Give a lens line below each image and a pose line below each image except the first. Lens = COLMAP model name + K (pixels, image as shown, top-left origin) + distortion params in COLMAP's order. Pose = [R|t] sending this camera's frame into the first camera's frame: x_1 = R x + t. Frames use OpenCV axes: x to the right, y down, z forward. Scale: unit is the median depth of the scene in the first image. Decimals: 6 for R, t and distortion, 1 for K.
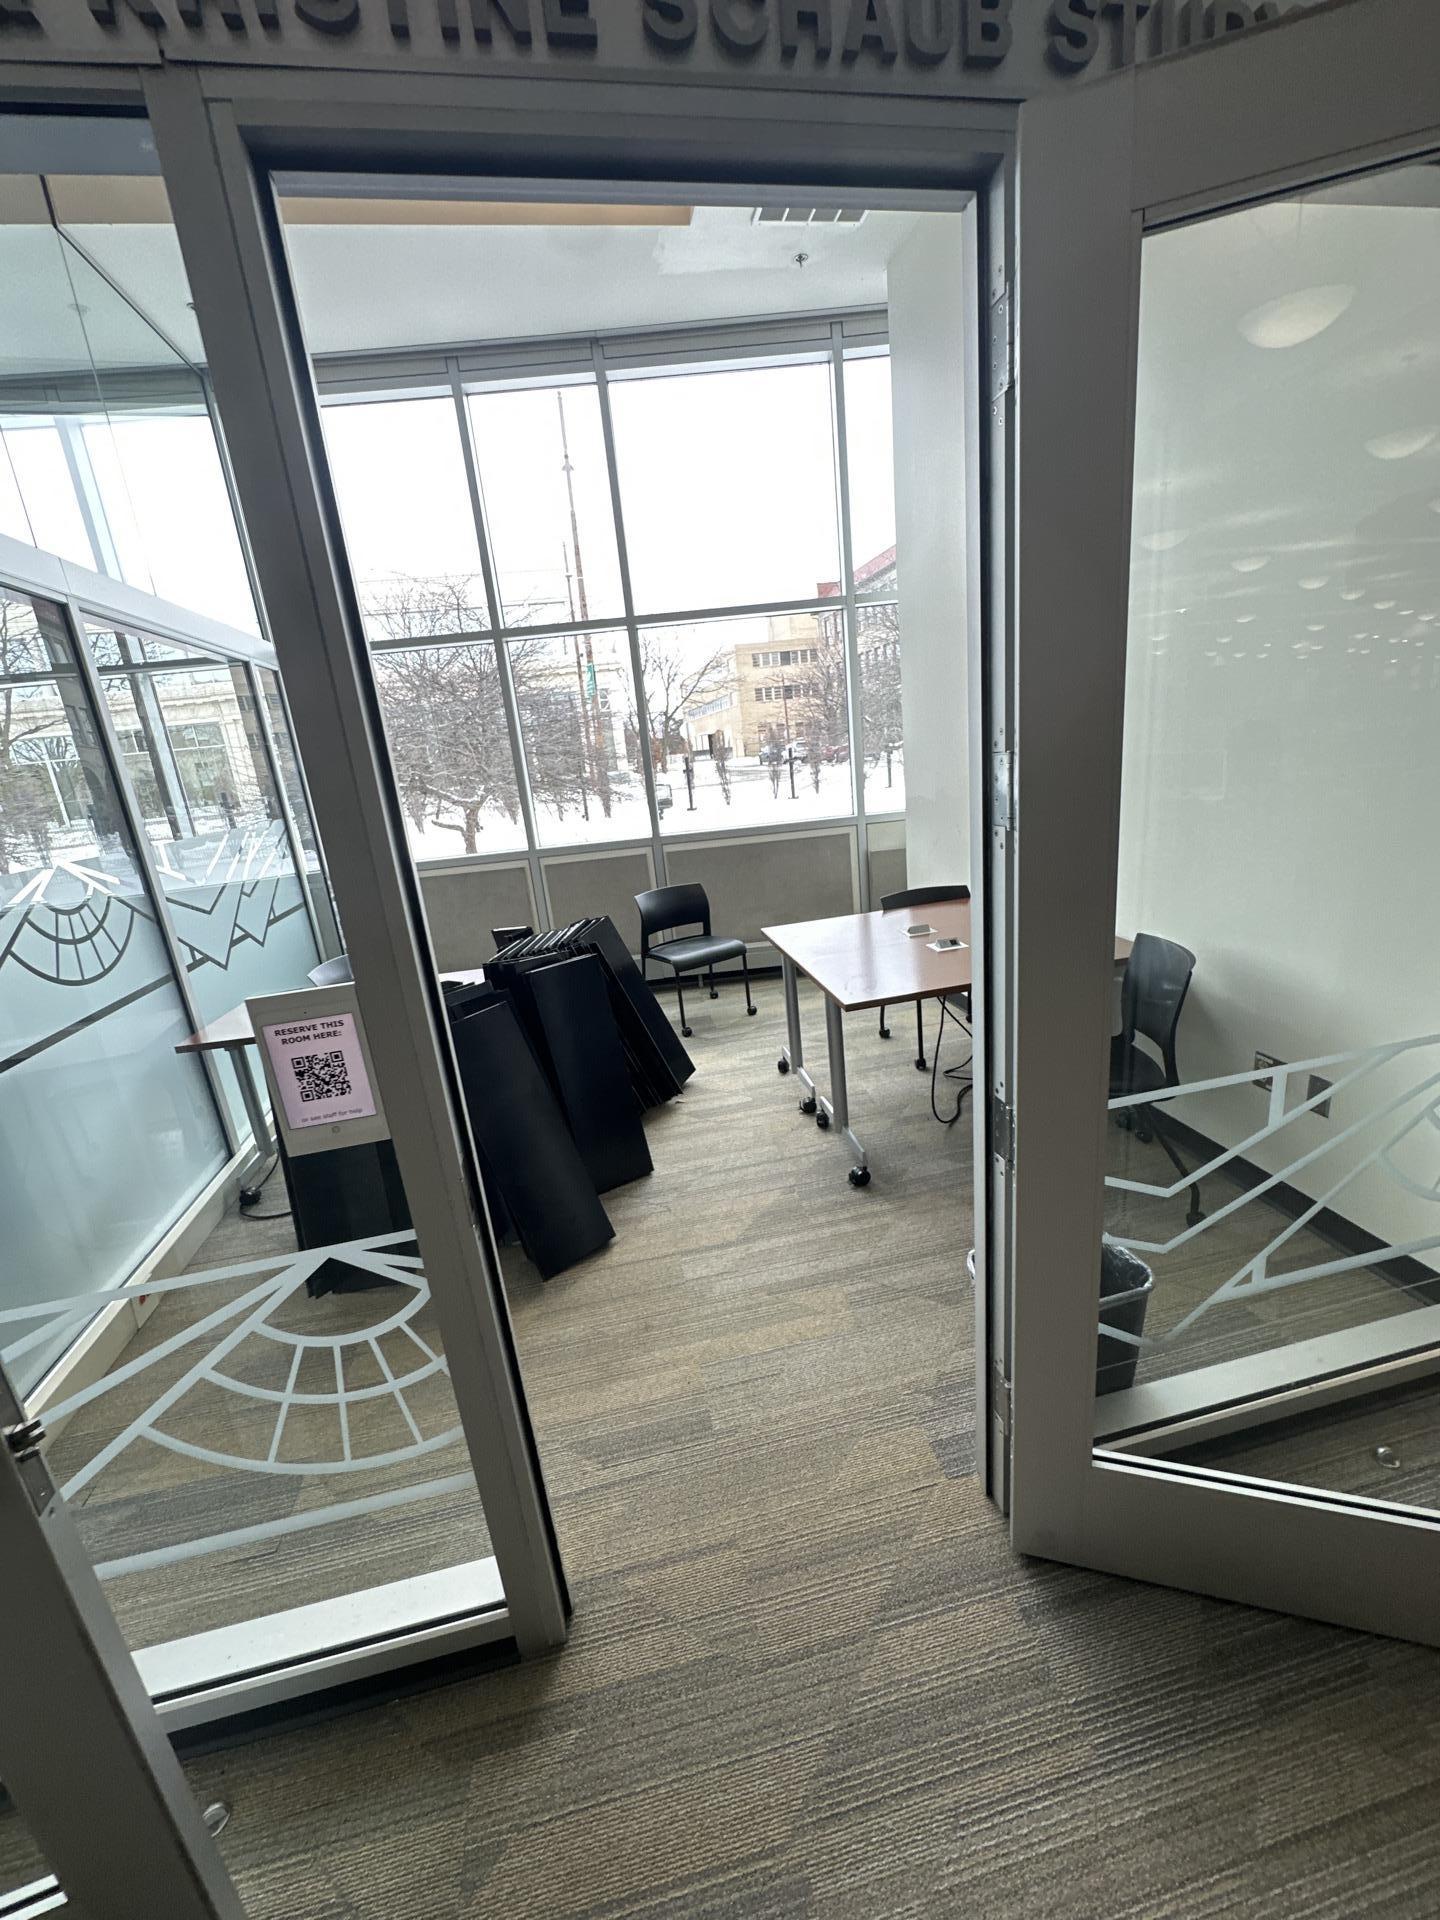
lens RADIAL K [[761.1, 0, 720.0], [0, 761.1, 960.0], [0, 0, 1]] dist [-0.000551, -0.000060]
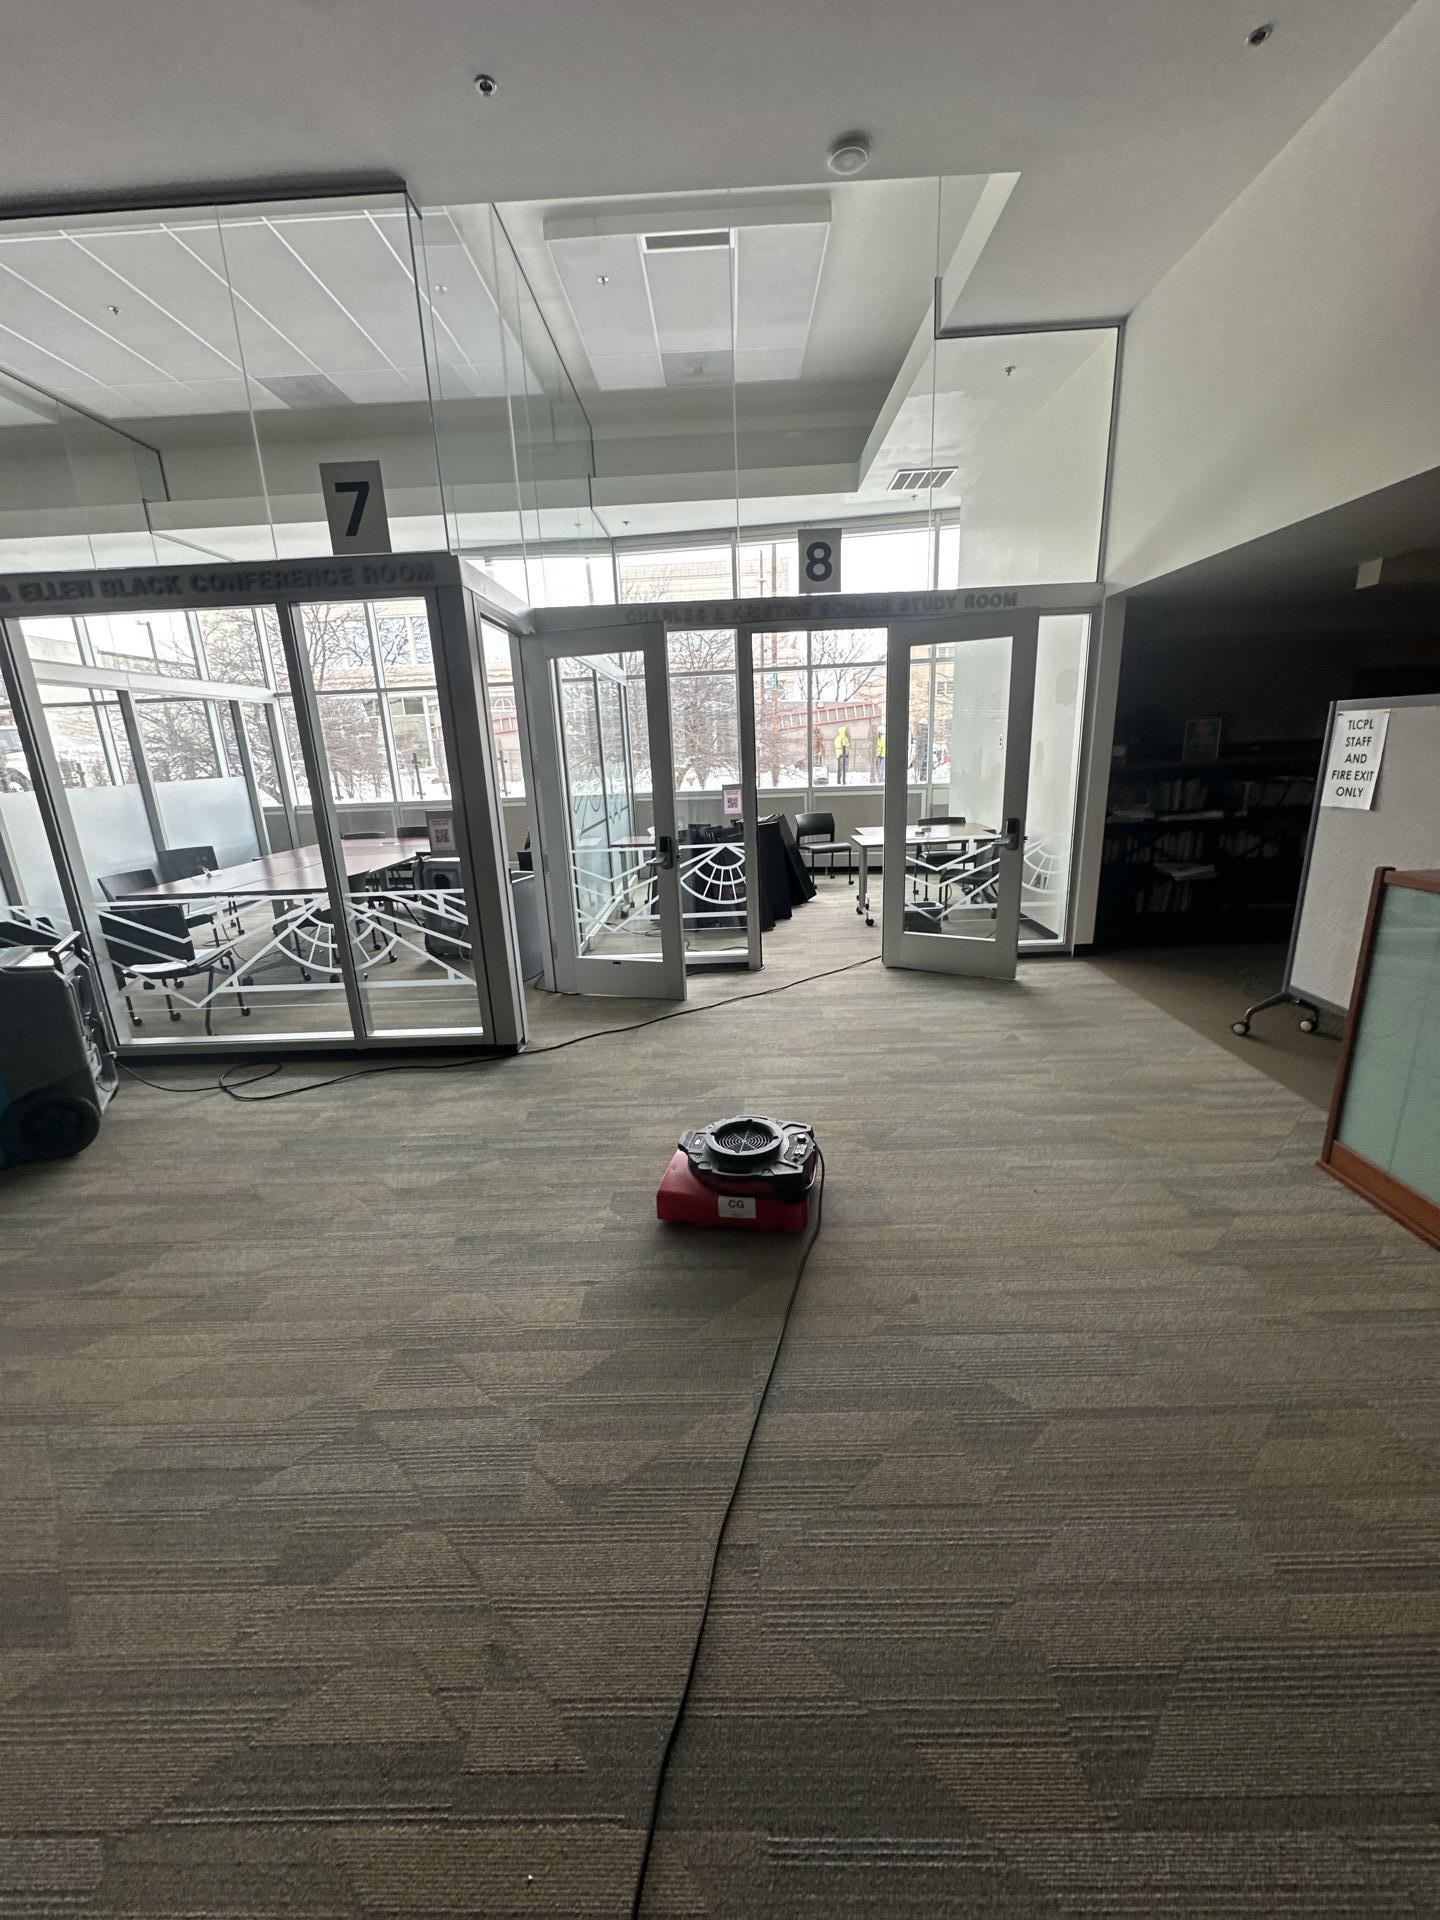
lens RADIAL K [[761.1, 0, 720.0], [0, 761.1, 960.0], [0, 0, 1]] dist [-0.000551, -0.000060]
pose [[0.975921, 0.109795, -0.188476, 0.311216], [-0.106935, 0.993944, 0.025304, 0.766698], [0.190113, -0.004540, 0.981752, -2.794167]]
